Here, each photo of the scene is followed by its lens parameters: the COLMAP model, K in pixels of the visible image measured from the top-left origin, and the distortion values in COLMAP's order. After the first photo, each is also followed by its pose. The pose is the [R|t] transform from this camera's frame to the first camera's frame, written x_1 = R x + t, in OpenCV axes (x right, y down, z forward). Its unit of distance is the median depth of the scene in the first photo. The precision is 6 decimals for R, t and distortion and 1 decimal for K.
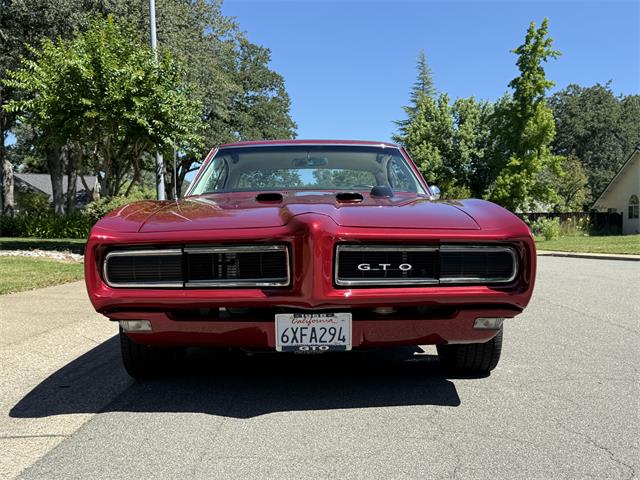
lens RADIAL K [[665.0, 0, 324.0], [0, 665.0, 247.1], [0, 0, 1]] dist [0.051150, 0.000000]
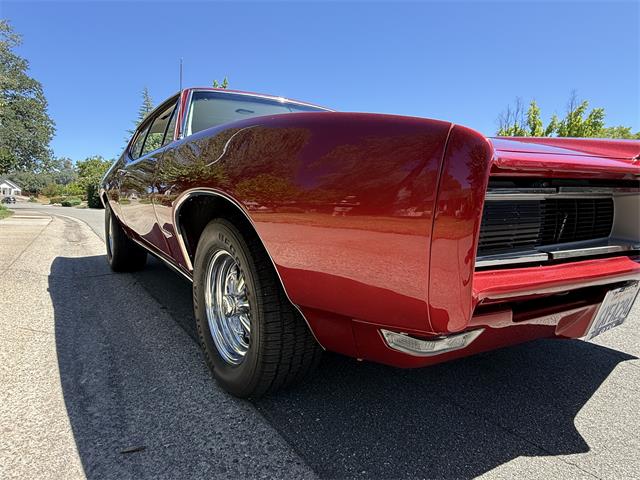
lens RADIAL K [[380.0, 0, 319.7], [0, 380.0, 240.6], [0, 0, 1]] dist [0.004063, -0.002035]
pose [[0.830916, -0.034197, 0.555346, -0.108047], [-0.004030, 0.997713, 0.067466, 0.004971], [-0.556384, -0.058296, 0.828878, 0.171227]]
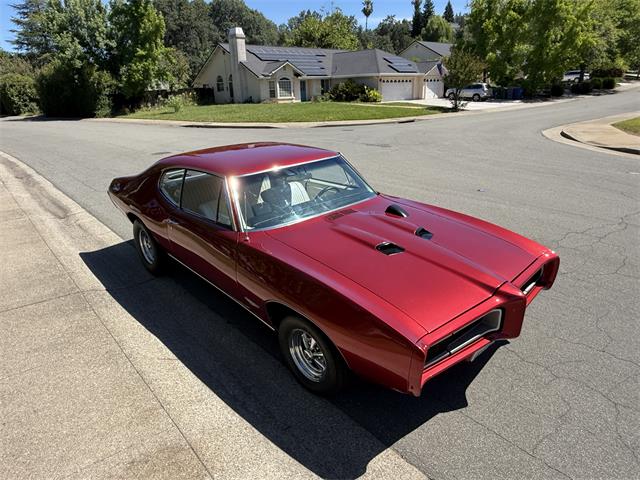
lens RADIAL K [[424.0, 0, 321.3], [0, 424.0, 241.1], [0, 0, 1]] dist [-0.002710, 0.002563]
pose [[0.757701, -0.253977, 0.601153, -0.186222], [0.052103, 0.941766, 0.332208, -0.100654], [-0.650519, -0.220393, 0.726810, 0.113087]]
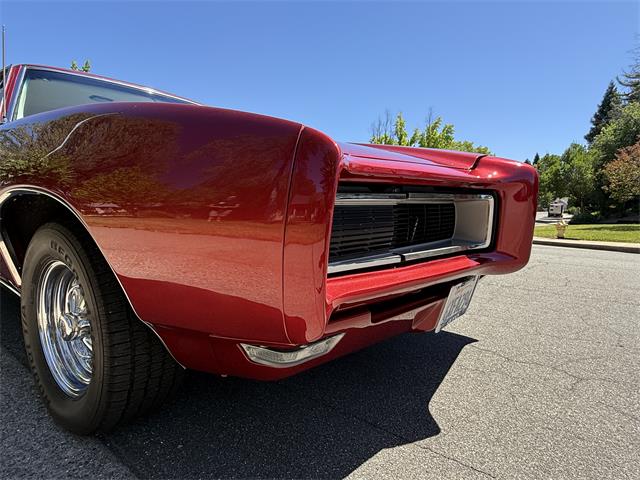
lens RADIAL K [[382.1, 0, 319.7], [0, 382.1, 240.6], [0, 0, 1]] dist [-0.003272, 0.004731]
pose [[0.630063, -0.046529, 0.775148, -0.102427], [-0.004014, 0.997995, 0.063168, 0.004433], [-0.776533, -0.042911, 0.628613, 0.171403]]
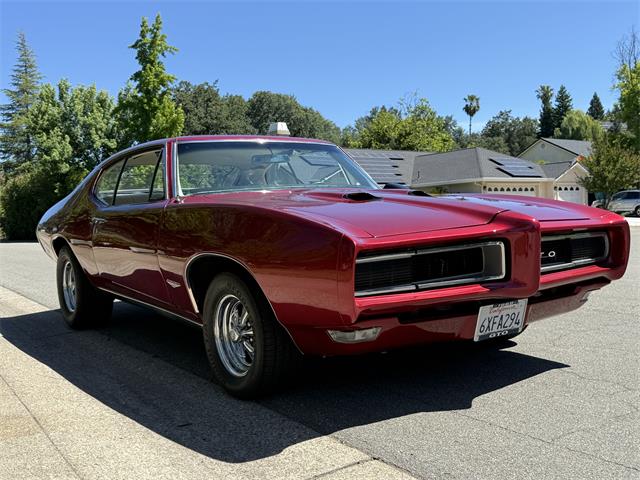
lens RADIAL K [[665.0, 0, 317.4], [0, 665.0, 233.4], [0, 0, 1]] dist [0.051150, 0.000000]
pose [[0.837741, -0.050463, 0.543731, -0.176131], [0.054192, 0.998488, 0.009174, -0.008128], [-0.543372, 0.021781, 0.839209, 0.049133]]
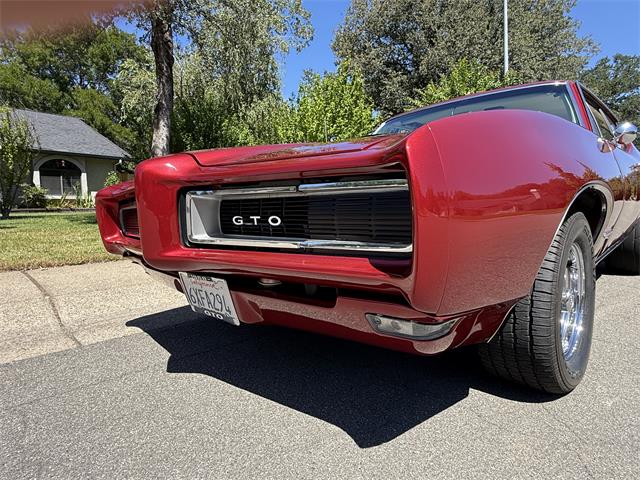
lens RADIAL K [[380.4, 0, 321.9], [0, 380.4, 241.2], [0, 0, 1]] dist [0.000380, 0.000431]
pose [[0.697504, 0.048645, -0.714928, 0.088596], [0.001993, 0.997558, 0.069820, 0.004851], [0.716578, -0.050125, 0.695704, 0.157843]]
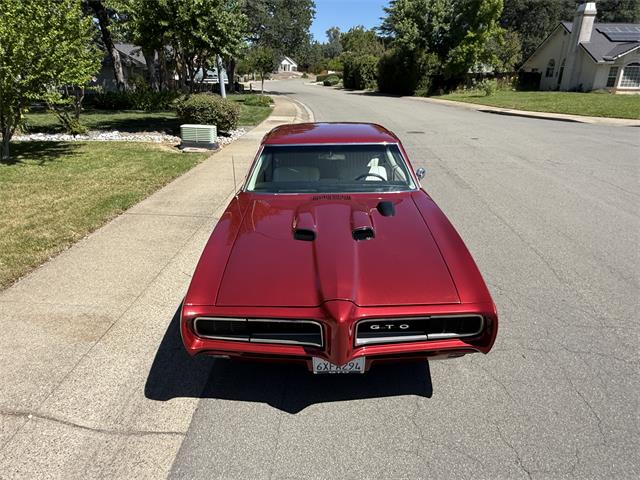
lens RADIAL K [[424.0, 0, 318.4], [0, 424.0, 238.0], [0, 0, 1]] dist [-0.002710, 0.002563]
pose [[0.999471, 0.007181, -0.031718, -0.006786], [0.004009, 0.940669, 0.339302, -0.093982], [0.032272, -0.339250, 0.940143, 0.042524]]
